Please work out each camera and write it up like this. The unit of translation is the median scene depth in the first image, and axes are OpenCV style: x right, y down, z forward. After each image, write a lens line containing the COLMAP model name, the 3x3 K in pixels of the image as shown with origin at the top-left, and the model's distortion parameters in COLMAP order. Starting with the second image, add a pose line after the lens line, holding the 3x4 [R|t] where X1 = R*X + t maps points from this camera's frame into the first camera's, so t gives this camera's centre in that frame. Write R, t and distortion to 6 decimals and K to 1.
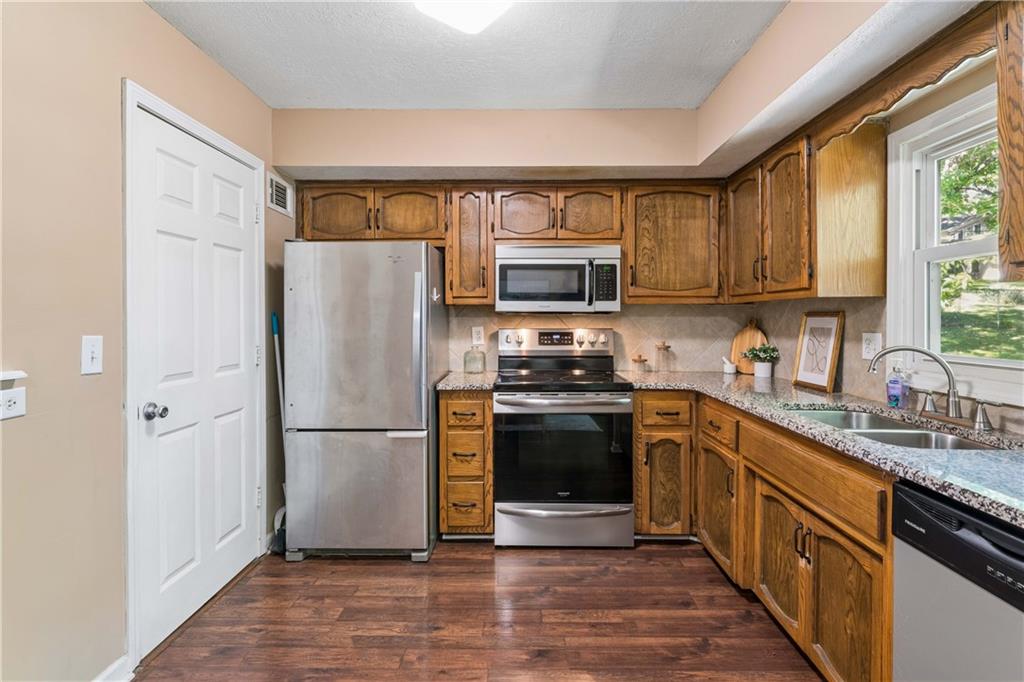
lens RADIAL K [[492.4, 0, 517.3], [0, 492.4, 319.4], [0, 0, 1]] dist [0.006634, -0.000835]
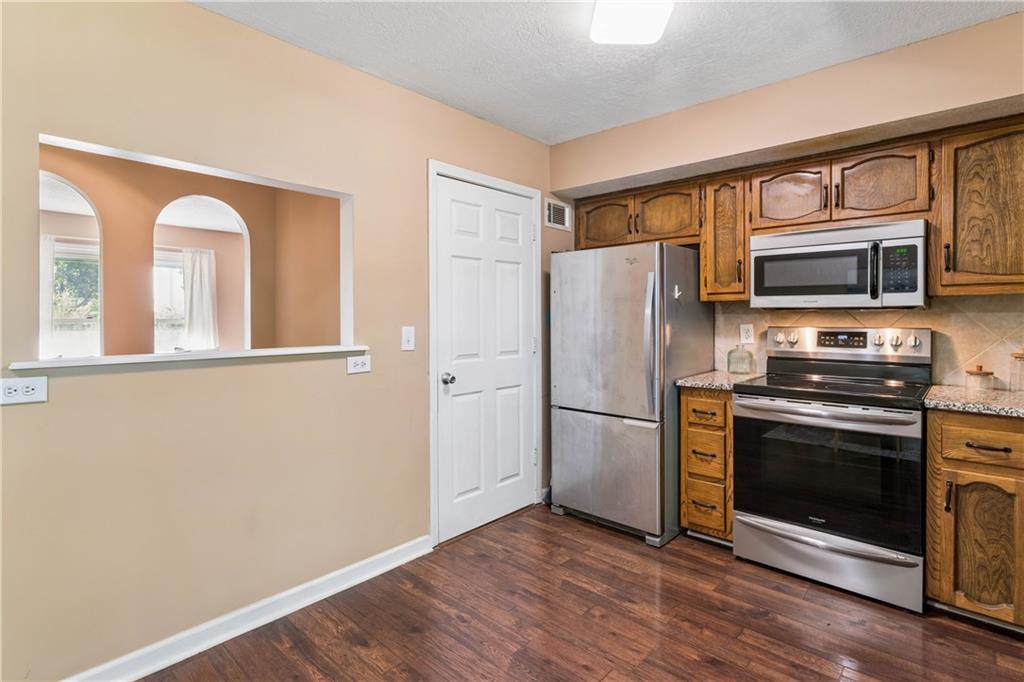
lens RADIAL K [[492.4, 0, 522.5], [0, 492.4, 318.2], [0, 0, 1]] dist [0.006634, -0.000835]
pose [[0.762574, 0.002118, -0.646898, 0.254570], [0.000164, 0.999994, 0.003467, 0.000195], [0.646901, -0.002750, 0.762569, 0.014320]]
